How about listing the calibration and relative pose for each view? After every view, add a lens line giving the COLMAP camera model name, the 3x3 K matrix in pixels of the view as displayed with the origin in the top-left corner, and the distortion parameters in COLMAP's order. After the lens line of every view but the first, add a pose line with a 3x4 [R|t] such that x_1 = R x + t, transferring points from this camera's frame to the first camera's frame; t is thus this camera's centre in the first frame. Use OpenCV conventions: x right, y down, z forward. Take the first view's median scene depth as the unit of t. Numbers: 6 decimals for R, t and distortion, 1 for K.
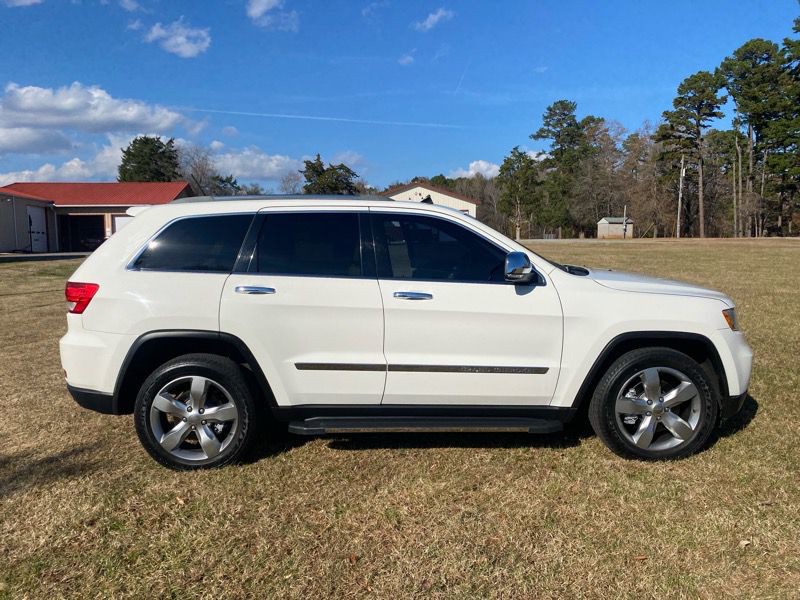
lens RADIAL K [[625.9, 0, 398.7], [0, 625.9, 298.2], [0, 0, 1]] dist [0.004577, -0.006981]
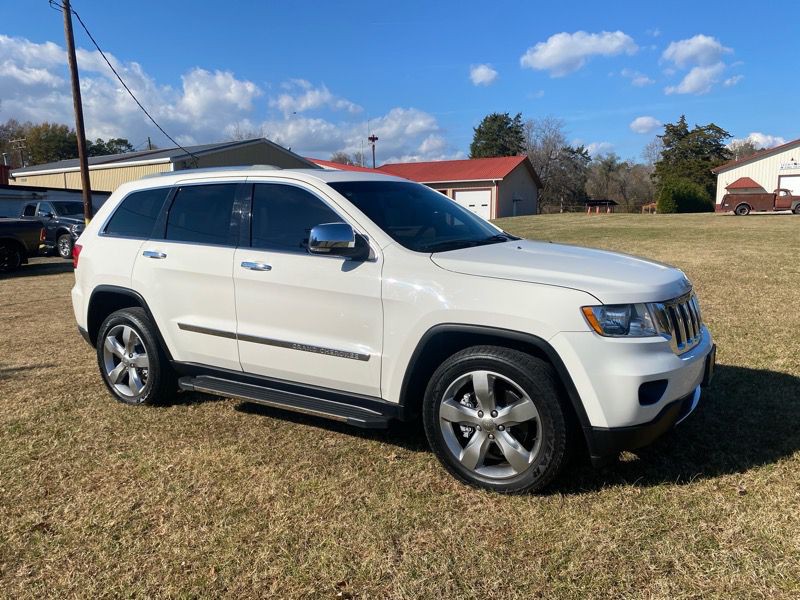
lens RADIAL K [[632.7, 0, 397.1], [0, 632.7, 299.2], [0, 0, 1]] dist [0.017522, -0.004123]
pose [[0.830751, 0.071488, -0.552035, 0.089988], [-0.047997, 0.997225, 0.056910, -0.002326], [0.554571, -0.020782, 0.831877, 0.034030]]
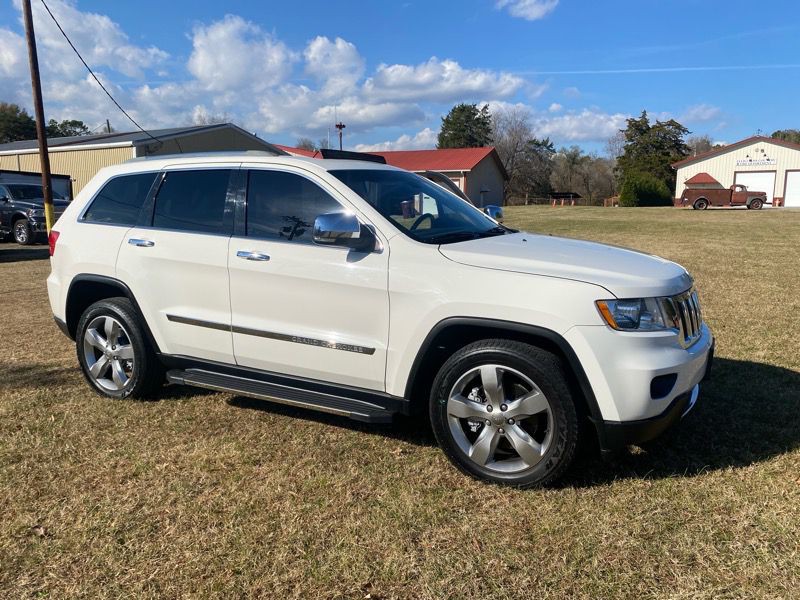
lens RADIAL K [[632.8, 0, 403.2], [0, 632.8, 298.8], [0, 0, 1]] dist [0.017732, -0.008360]
pose [[0.865189, 0.084591, -0.494259, 0.083021], [-0.057906, 0.995929, 0.069087, -0.002261], [0.498091, -0.031153, 0.866565, 0.032177]]
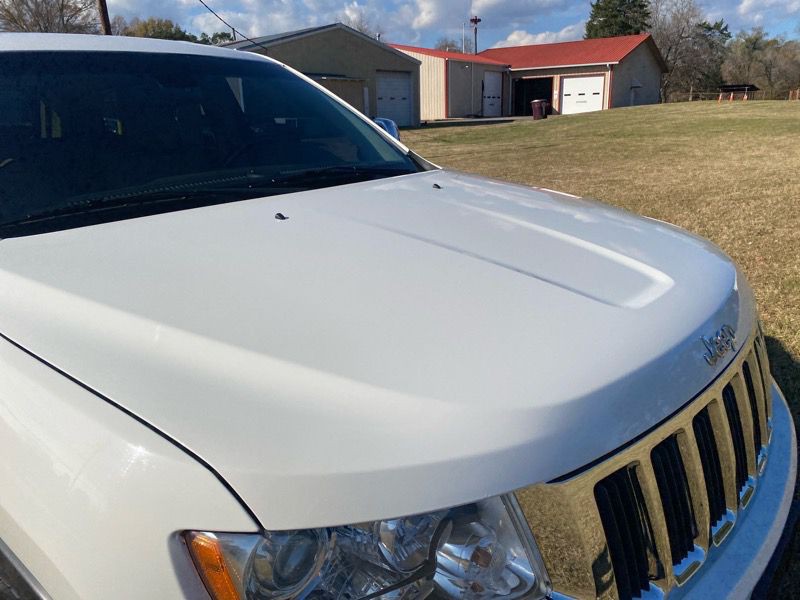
lens RADIAL K [[620.3, 0, 398.9], [0, 620.3, 291.7], [0, 0, 1]] dist [-0.002031, -0.000082]
pose [[0.717149, 0.185190, -0.671864, 0.080294], [-0.044249, 0.974203, 0.221294, -0.010514], [0.695514, -0.128972, 0.706843, 0.112879]]
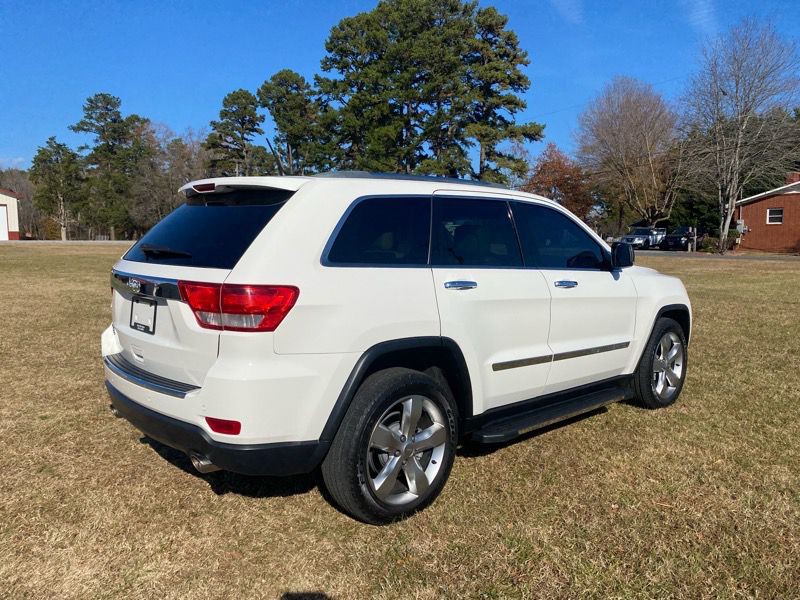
lens RADIAL K [[620.9, 0, 372.1], [0, 620.9, 297.3], [0, 0, 1]] dist [0.010201, -0.000764]
pose [[0.740260, -0.049653, 0.670485, -0.105308], [0.054012, 0.998438, 0.014306, -0.001805], [-0.670148, 0.025624, 0.741785, 0.052977]]
